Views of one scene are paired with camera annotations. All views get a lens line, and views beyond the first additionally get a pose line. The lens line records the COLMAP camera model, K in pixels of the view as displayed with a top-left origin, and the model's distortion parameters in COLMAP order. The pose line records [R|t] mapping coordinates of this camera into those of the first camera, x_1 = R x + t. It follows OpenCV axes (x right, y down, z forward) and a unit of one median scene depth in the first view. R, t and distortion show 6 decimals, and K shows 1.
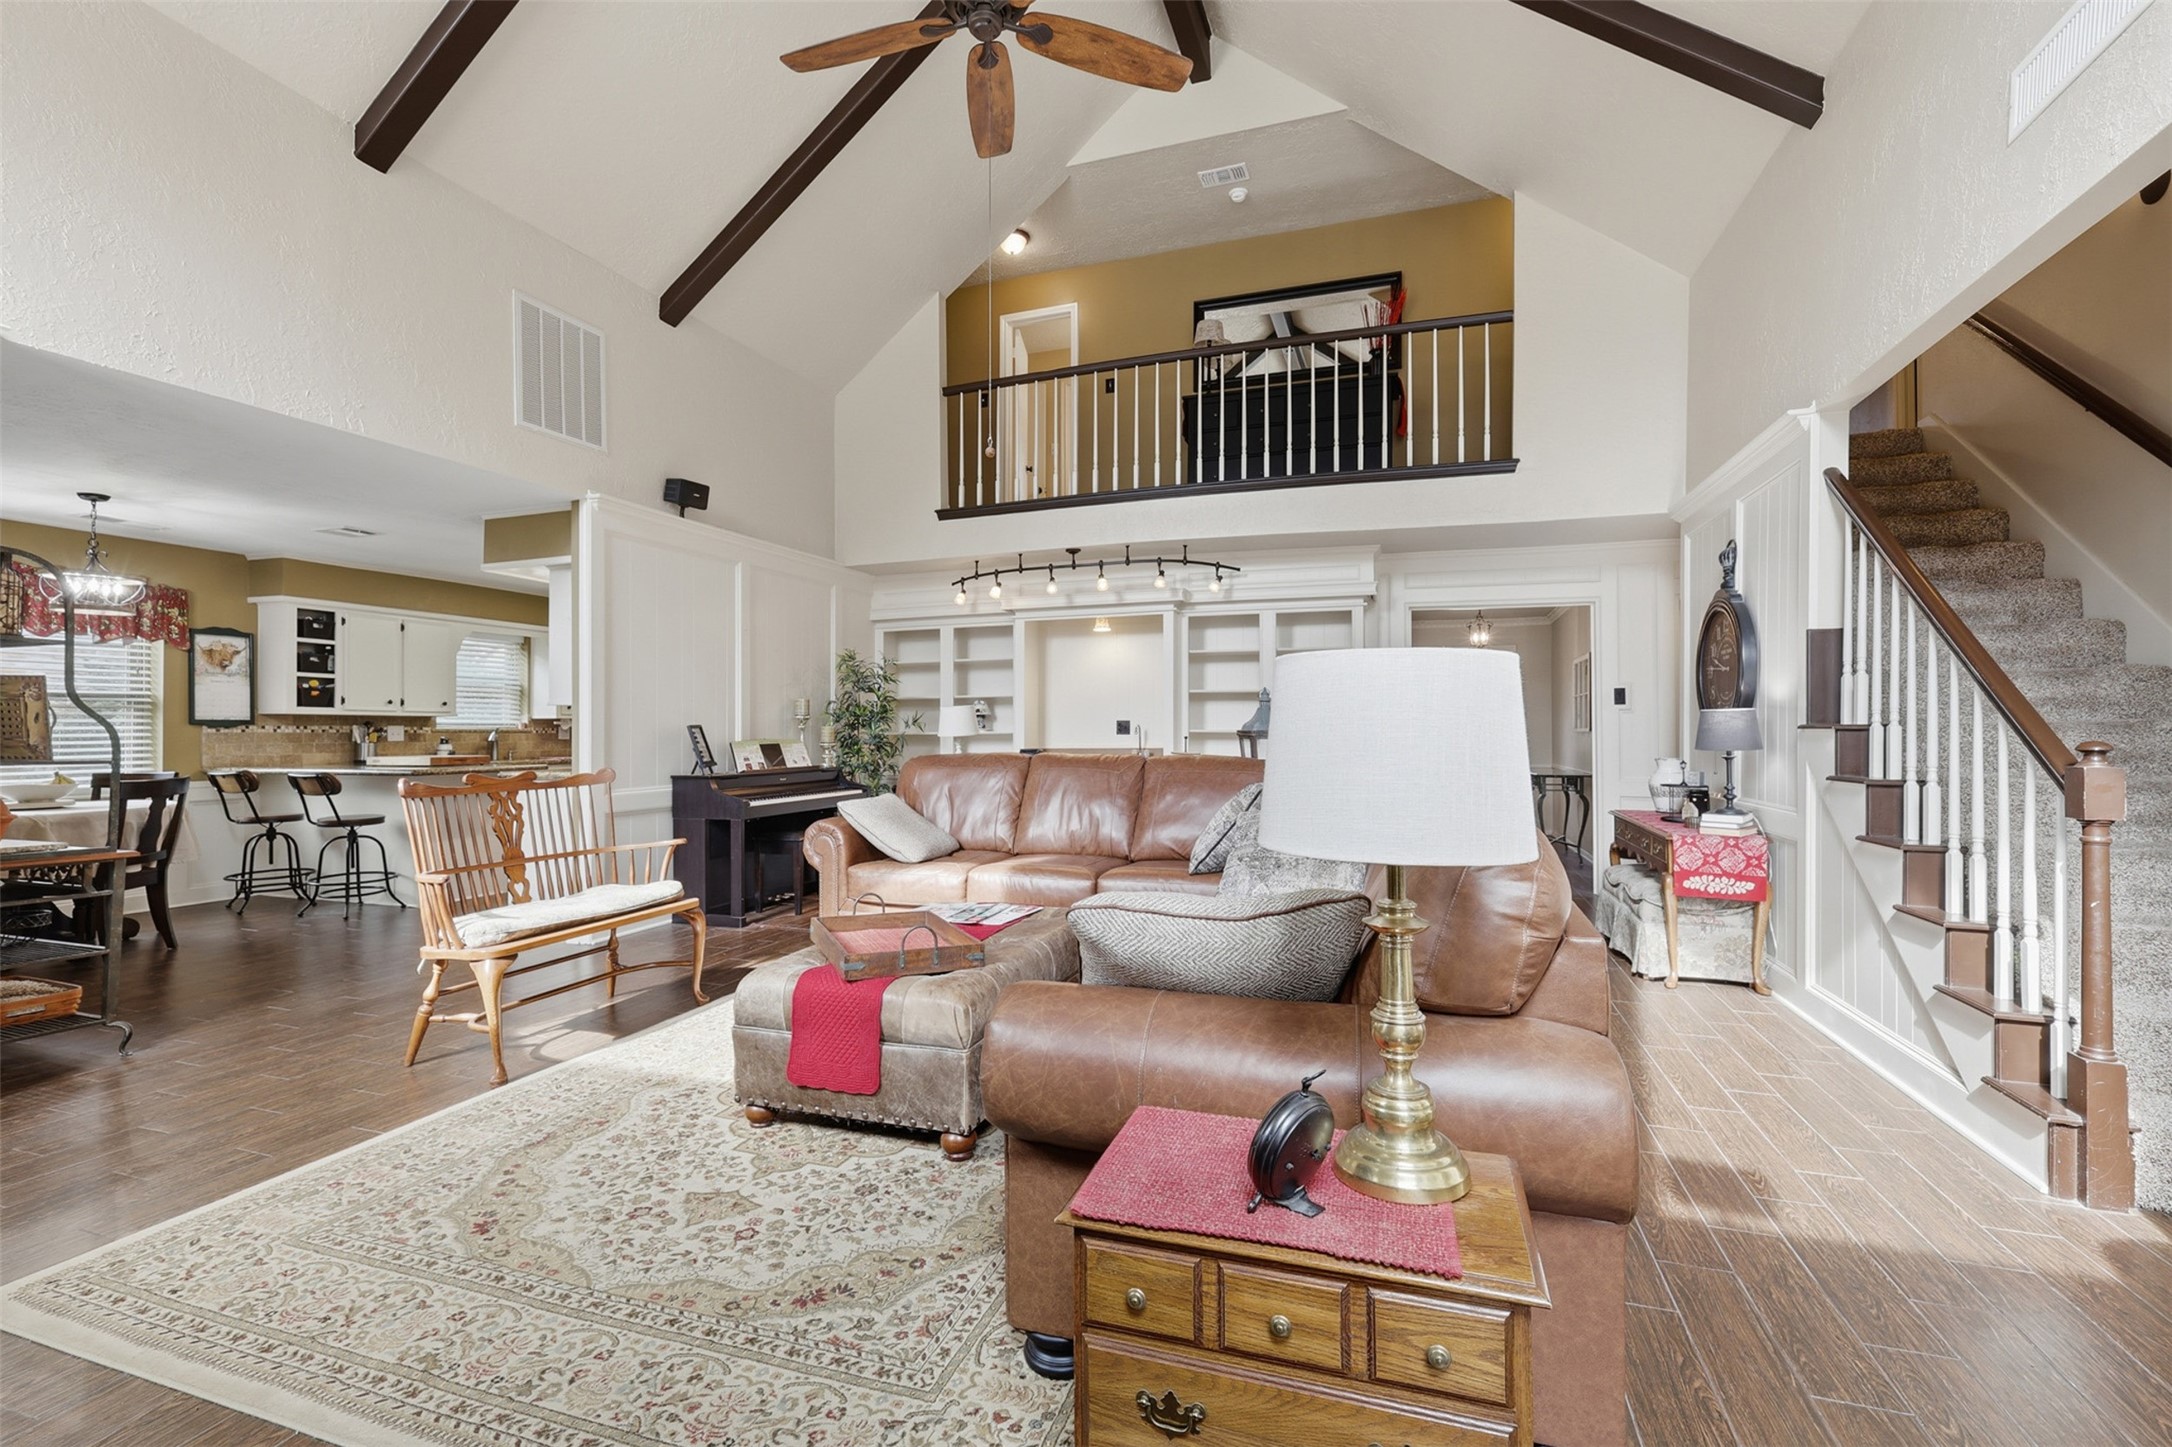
lens RADIAL K [[939.0, 0, 1086.0], [0, 939.0, 723.5], [0, 0, 1]] dist [-0.000679, 0.000122]
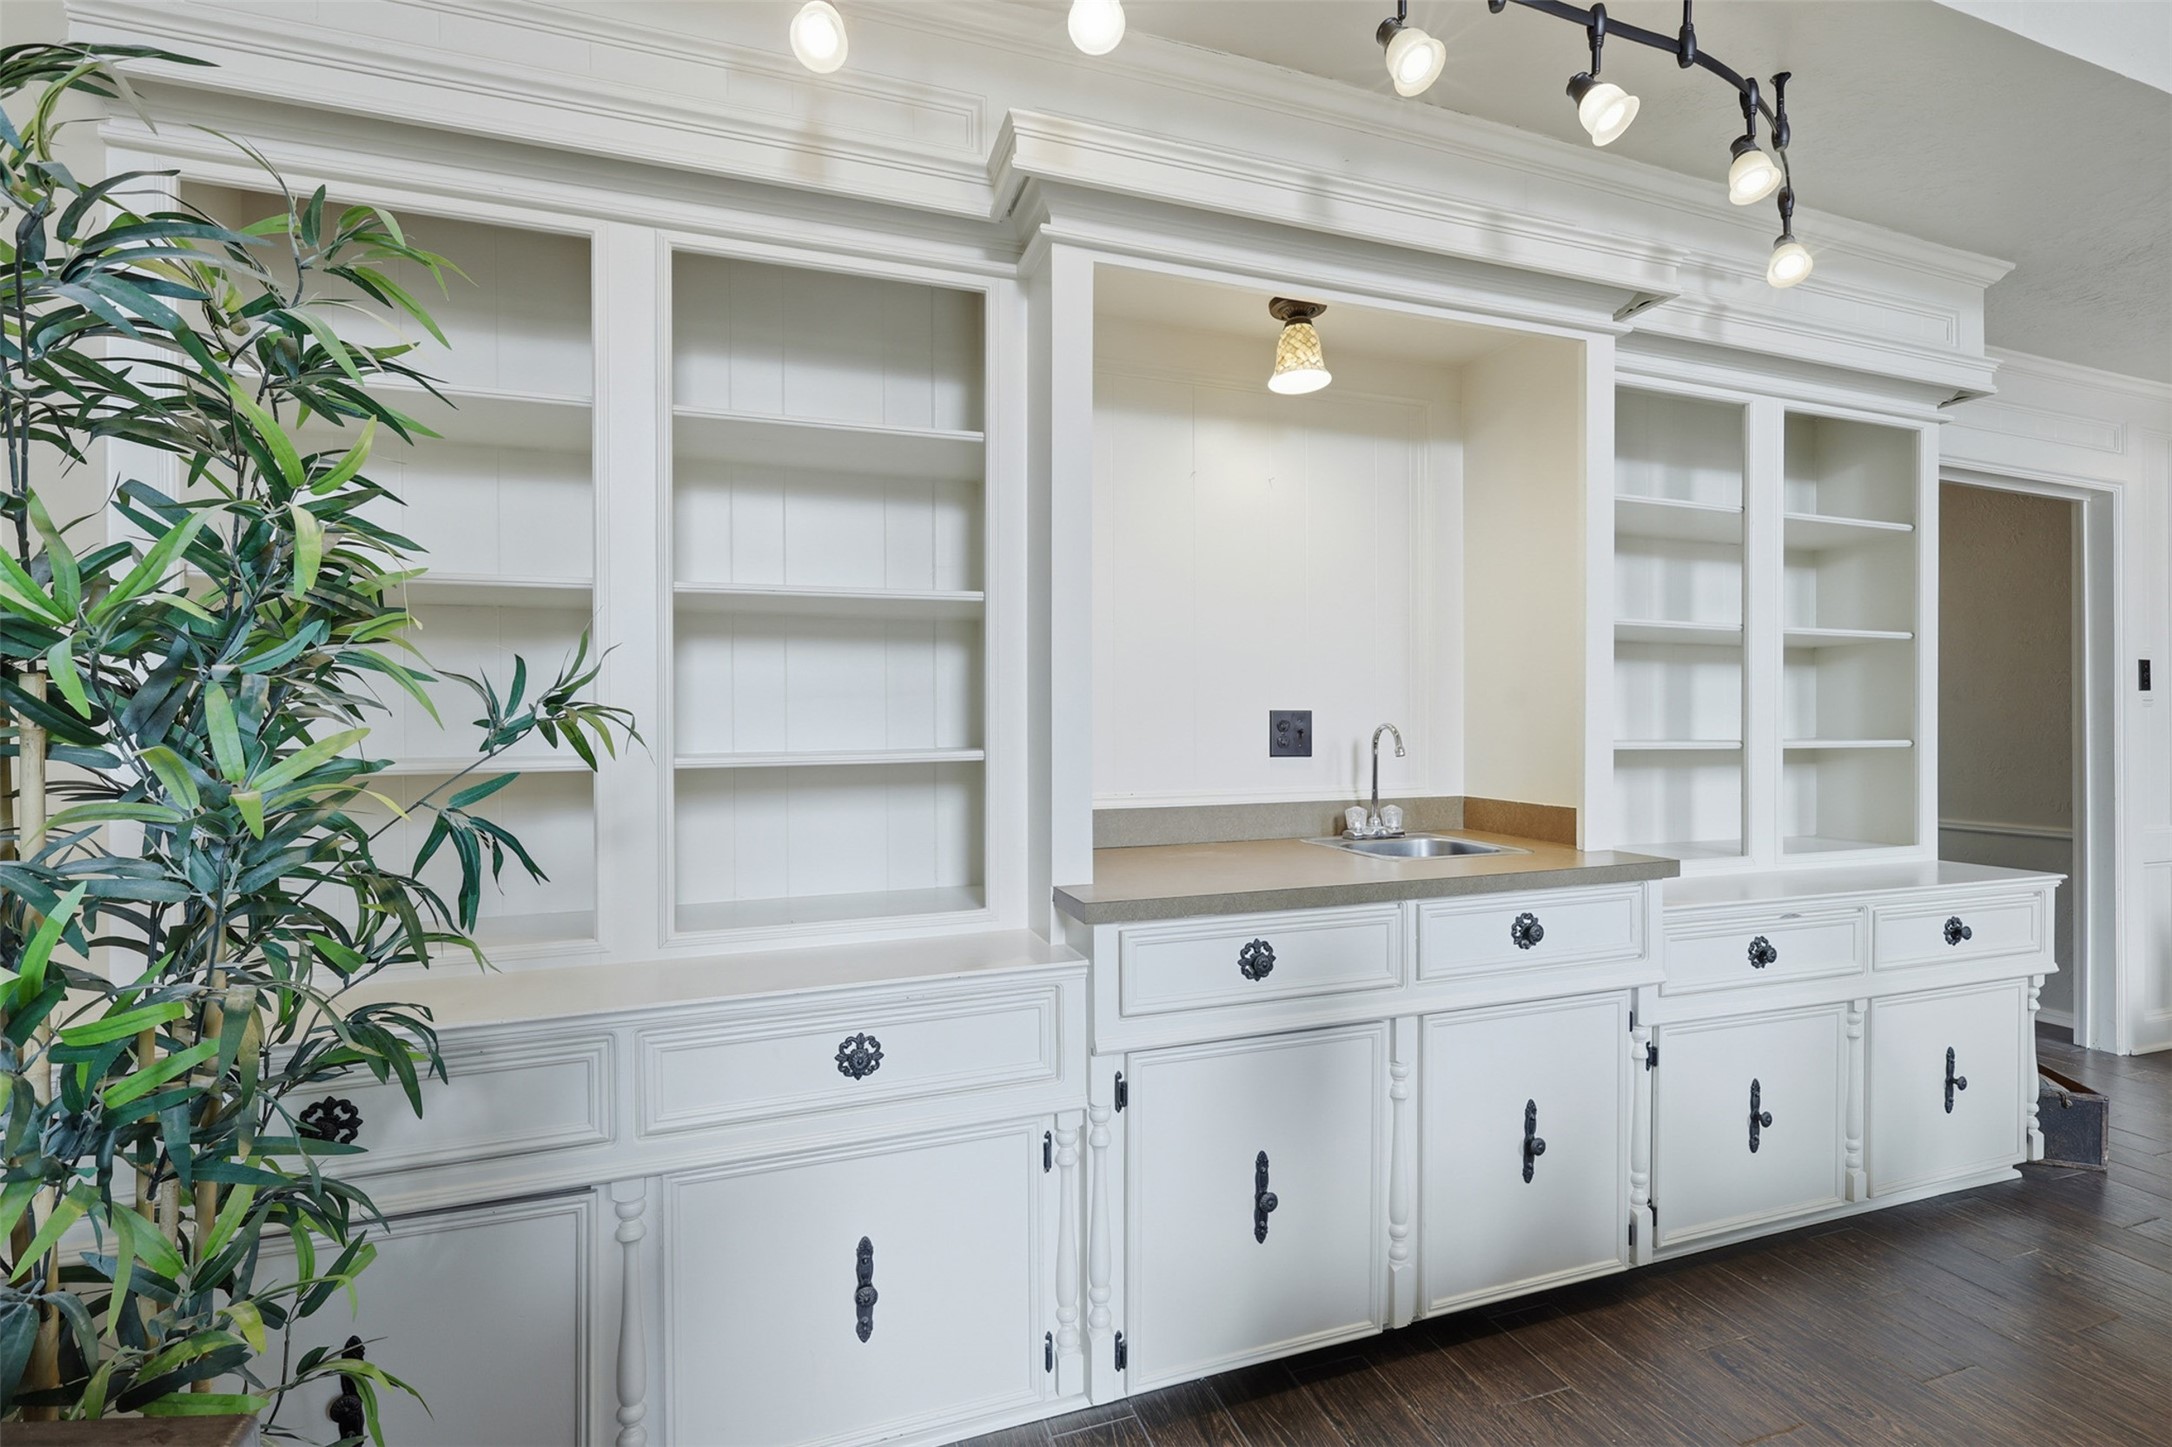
lens RADIAL K [[942.4, 0, 1092.1], [0, 942.4, 740.8], [0, 0, 1]] dist [0.000530, -0.000118]
pose [[0.792115, -0.007127, 0.610331, -0.536900], [-0.003607, 0.999860, 0.016358, 0.004249], [-0.610362, -0.015159, 0.791978, 2.160364]]
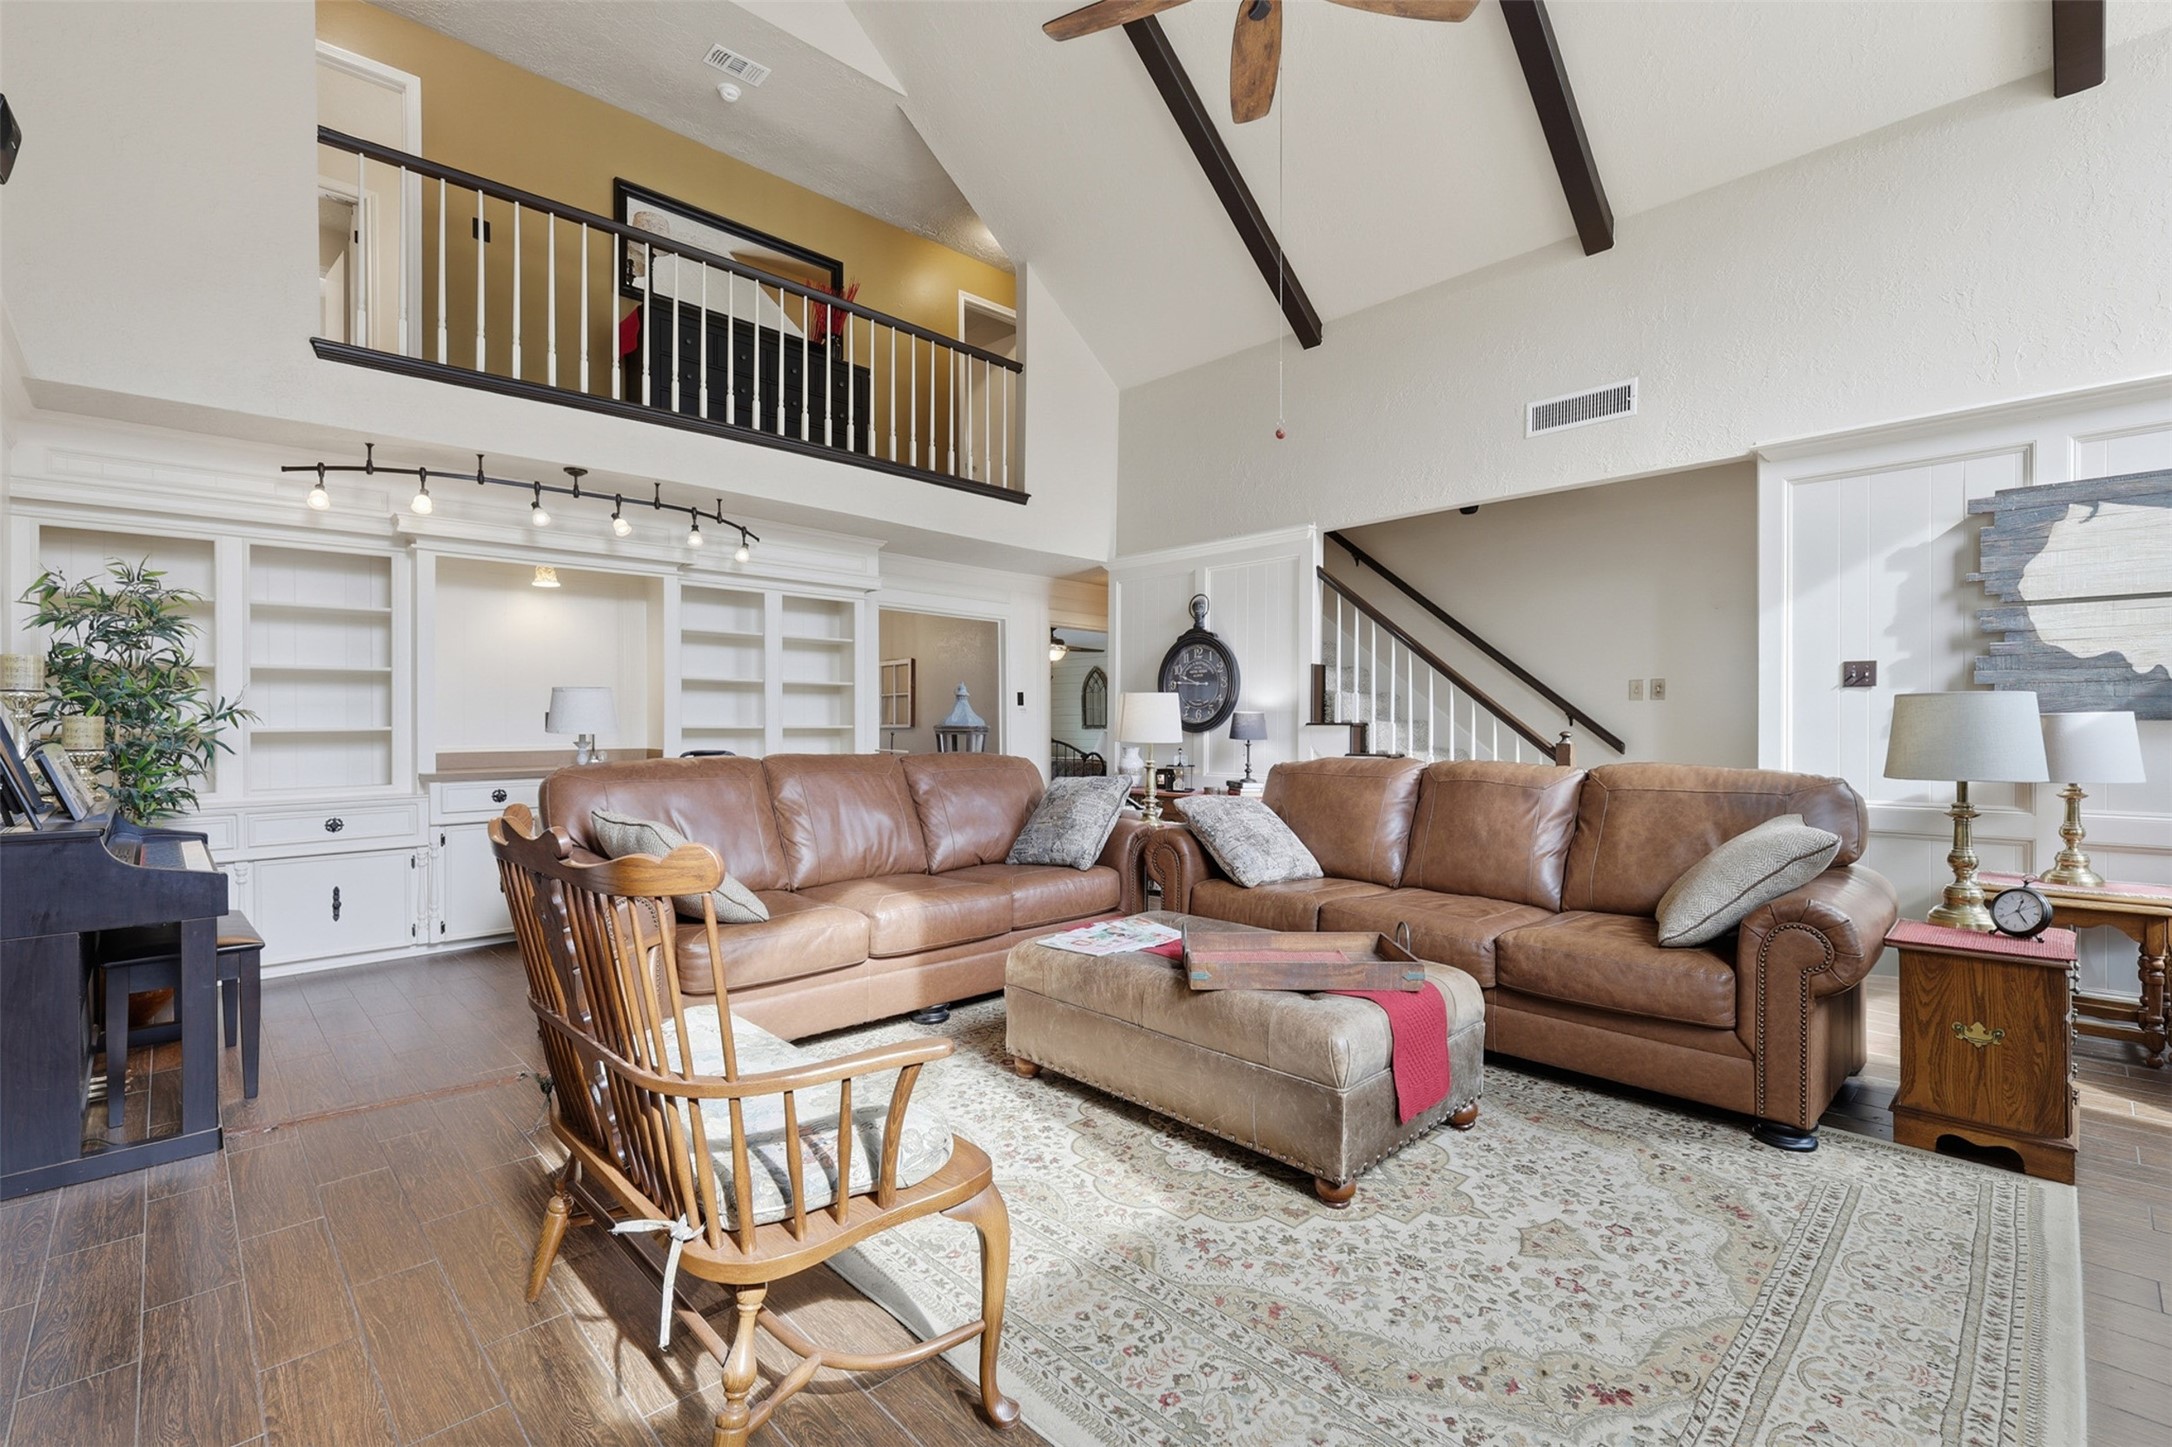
lens RADIAL K [[956.0, 0, 1083.4], [0, 956.0, 732.1], [0, 0, 1]] dist [0.001949, 0.000217]
pose [[0.461258, -0.003429, 0.887260, -1.165156], [-0.007313, 0.999944, 0.007666, 0.010349], [-0.887236, -0.010025, 0.461207, 0.798348]]
